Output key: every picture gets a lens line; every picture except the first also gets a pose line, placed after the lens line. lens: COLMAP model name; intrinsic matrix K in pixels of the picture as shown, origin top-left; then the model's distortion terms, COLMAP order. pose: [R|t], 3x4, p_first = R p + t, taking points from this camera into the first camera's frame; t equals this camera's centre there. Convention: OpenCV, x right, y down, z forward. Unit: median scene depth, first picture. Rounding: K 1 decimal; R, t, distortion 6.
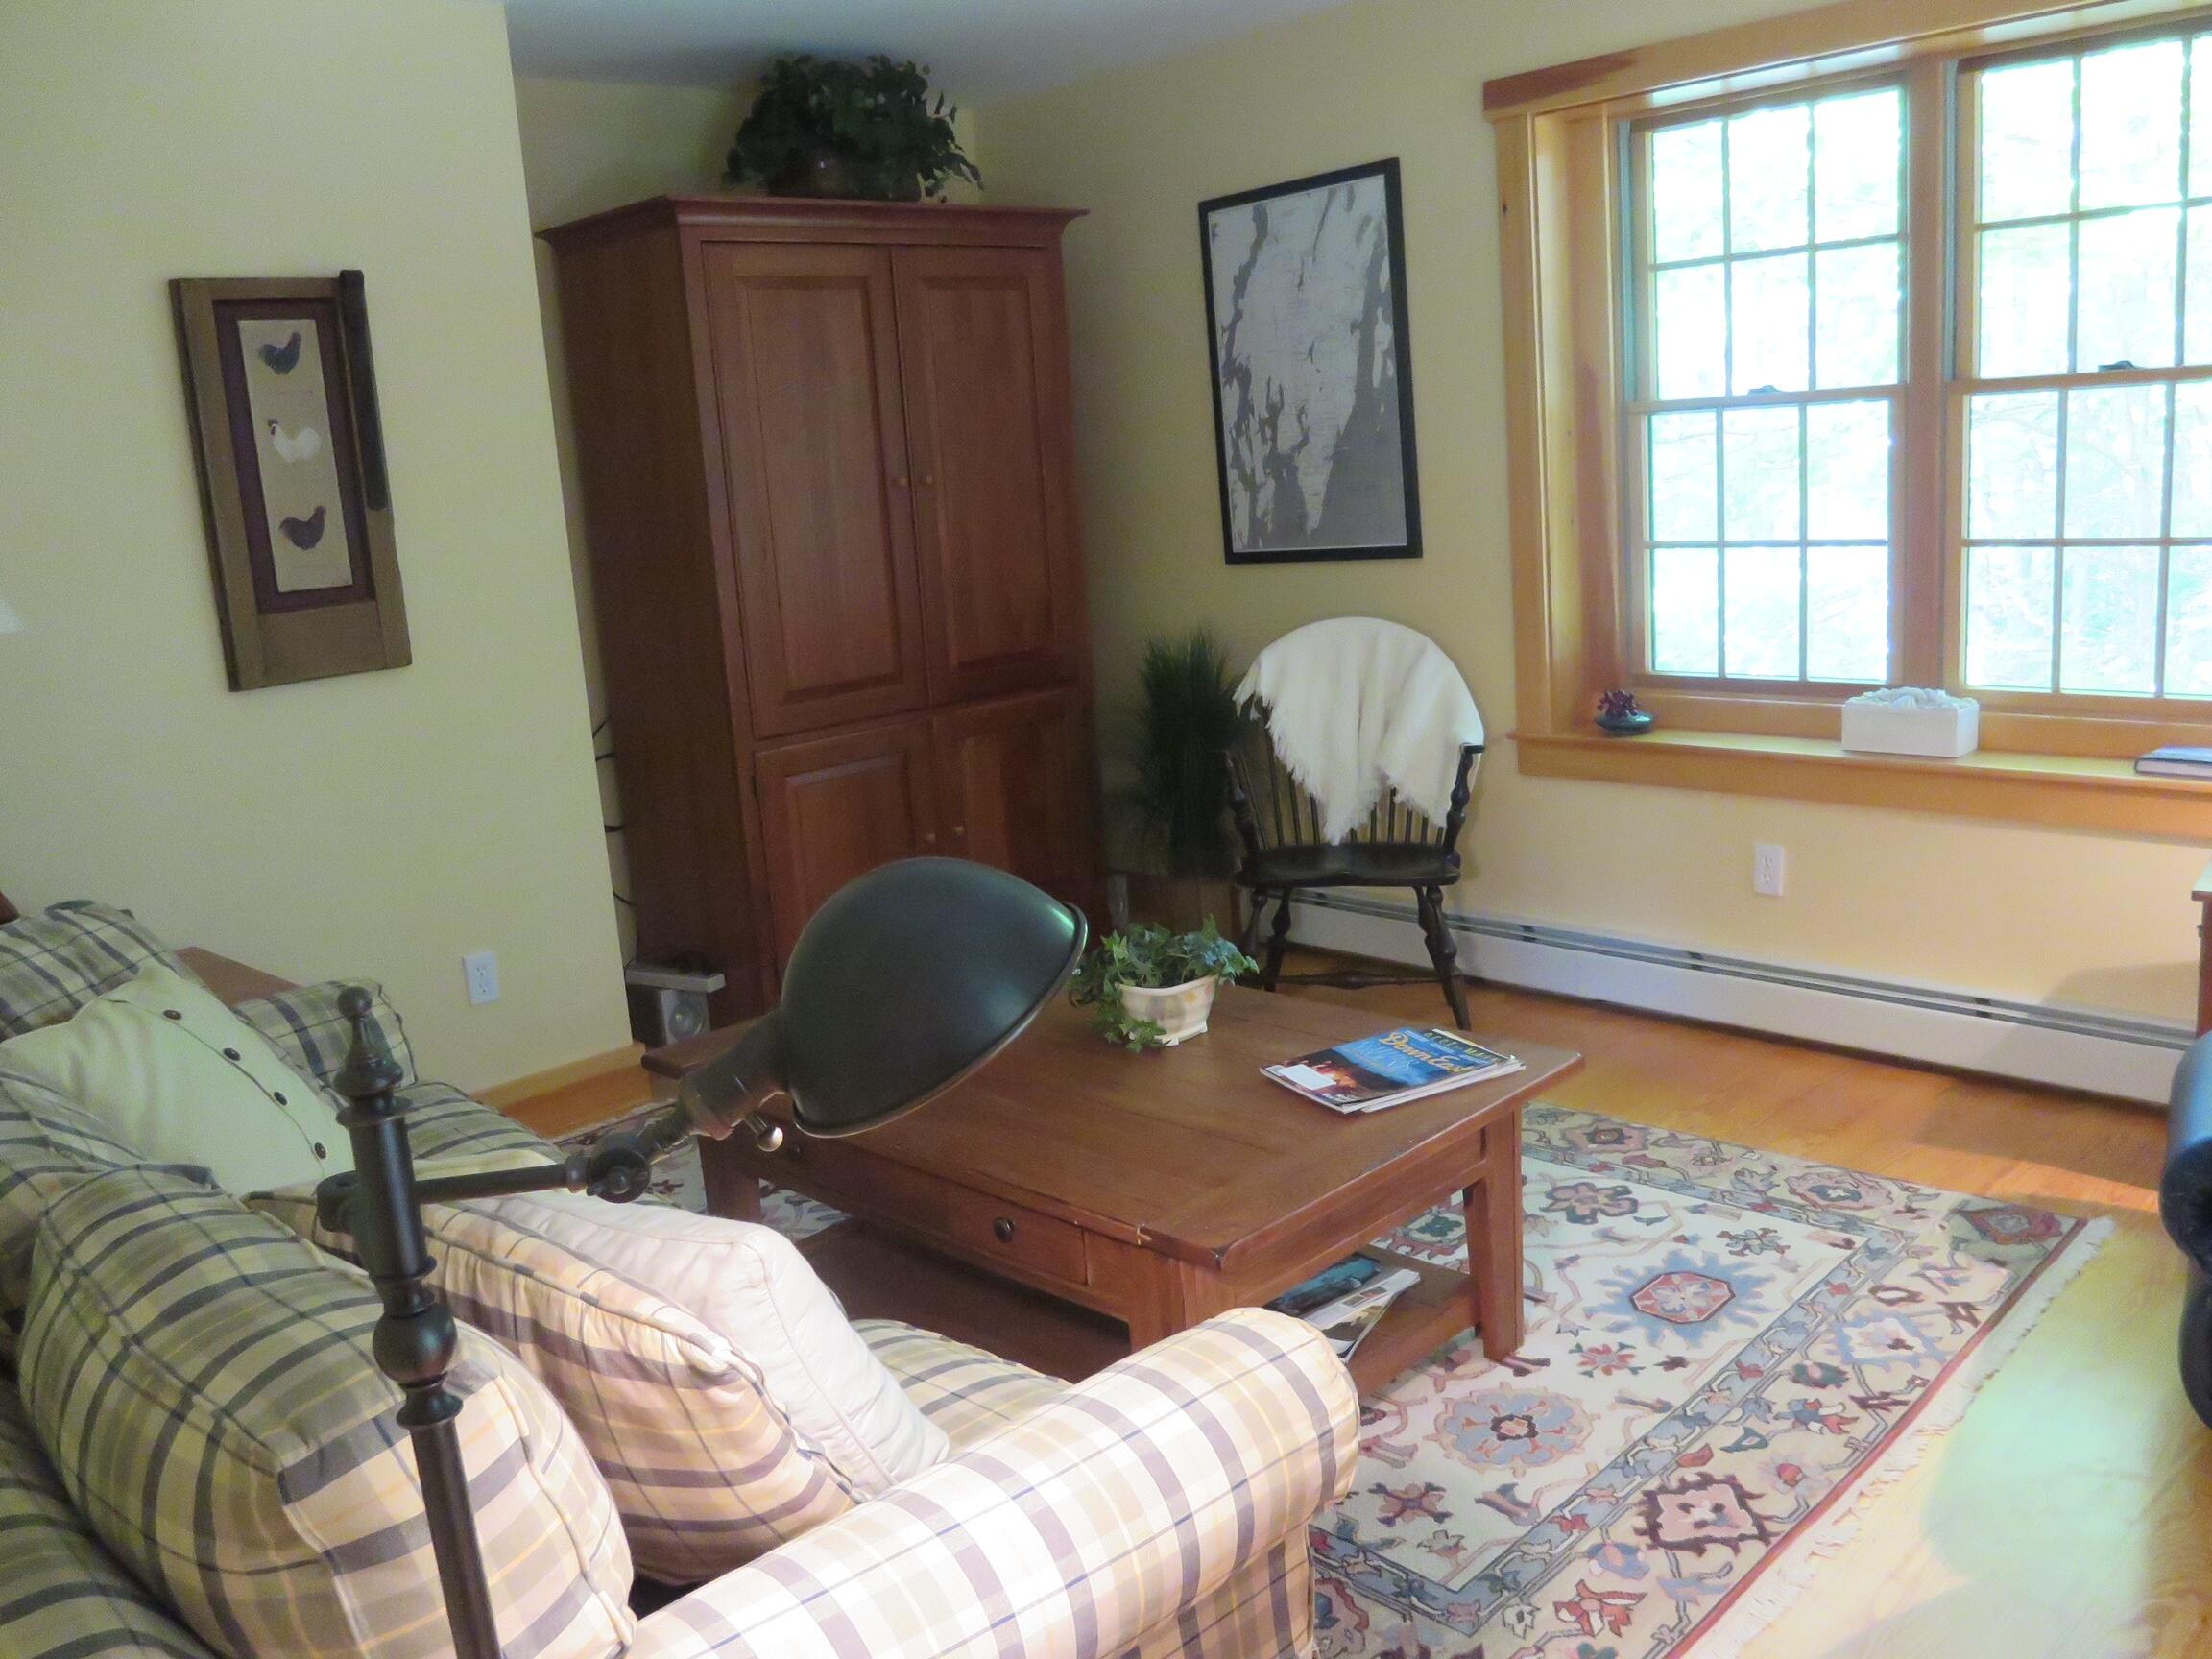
lens RADIAL K [[1821.5, 0, 1104.1], [0, 1821.5, 824.9], [0, 0, 1]] dist [-0.068465, 0.033950]
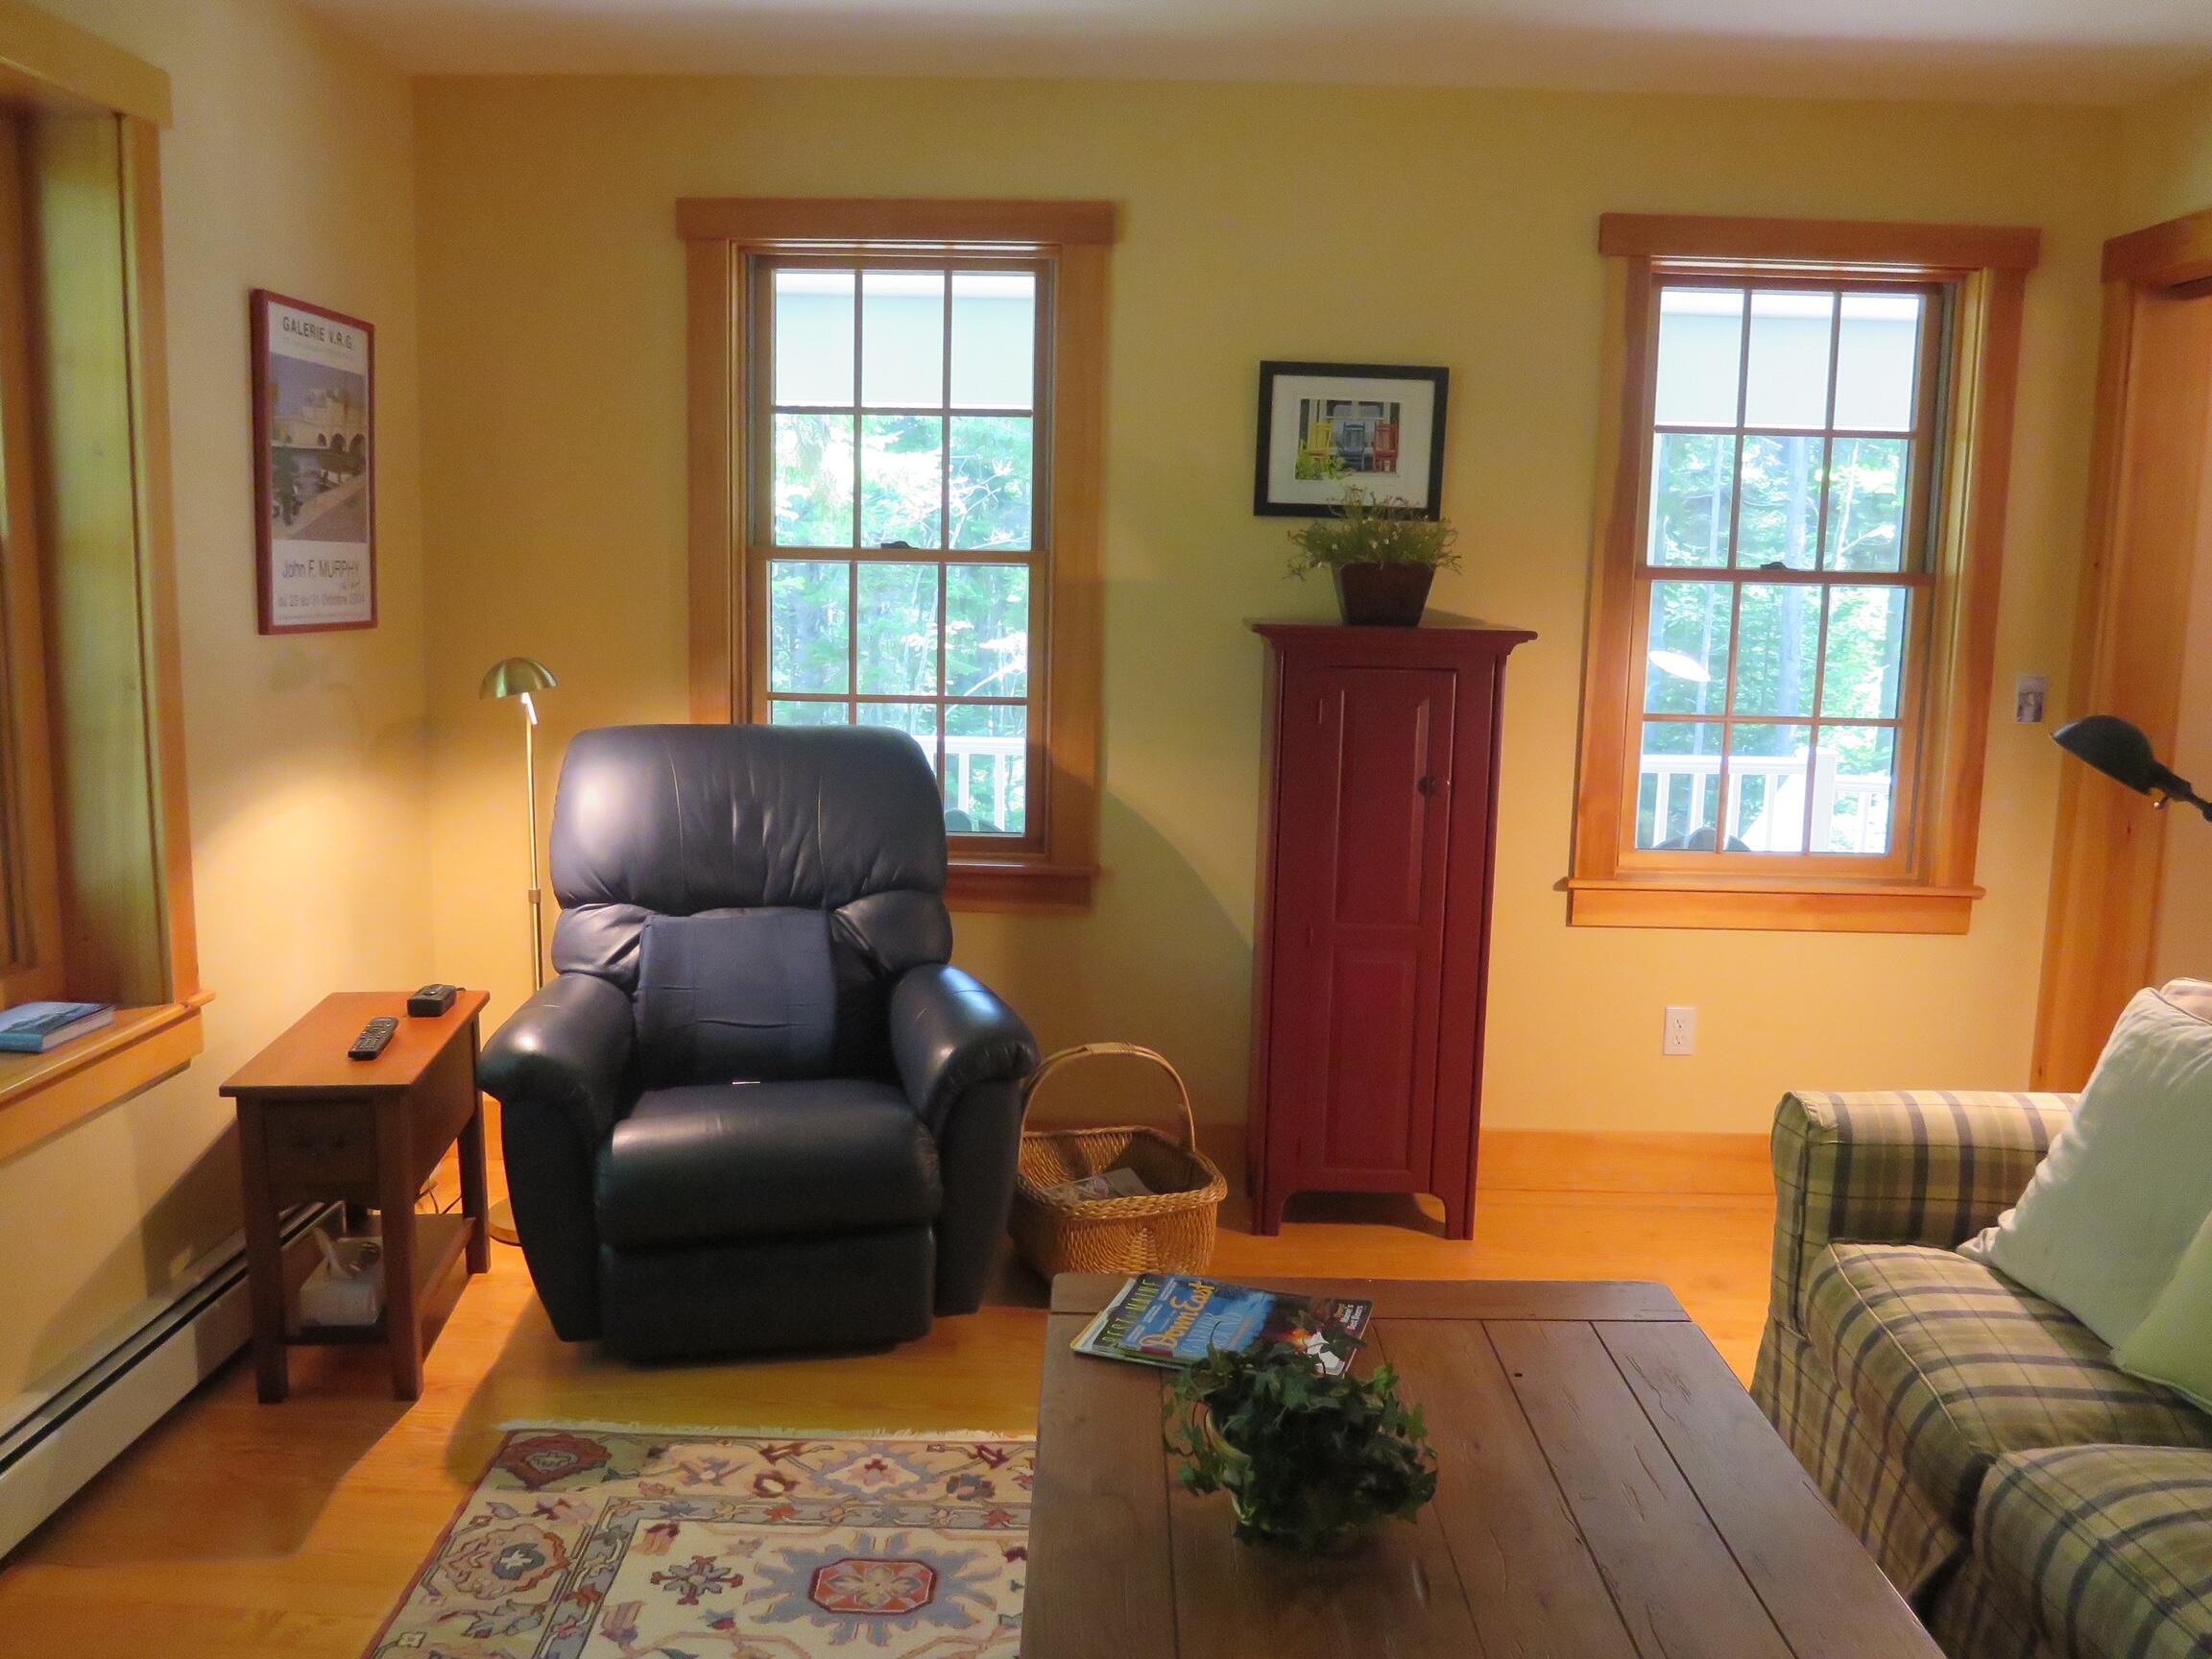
lens RADIAL K [[1821.5, 0, 1105.7], [0, 1821.5, 842.8], [0, 0, 1]] dist [-0.068465, 0.033950]
pose [[-0.703674, -0.049688, 0.708783, -0.342984], [0.178545, 0.953177, 0.244079, -0.262201], [-0.687724, 0.298302, -0.661855, 1.377642]]
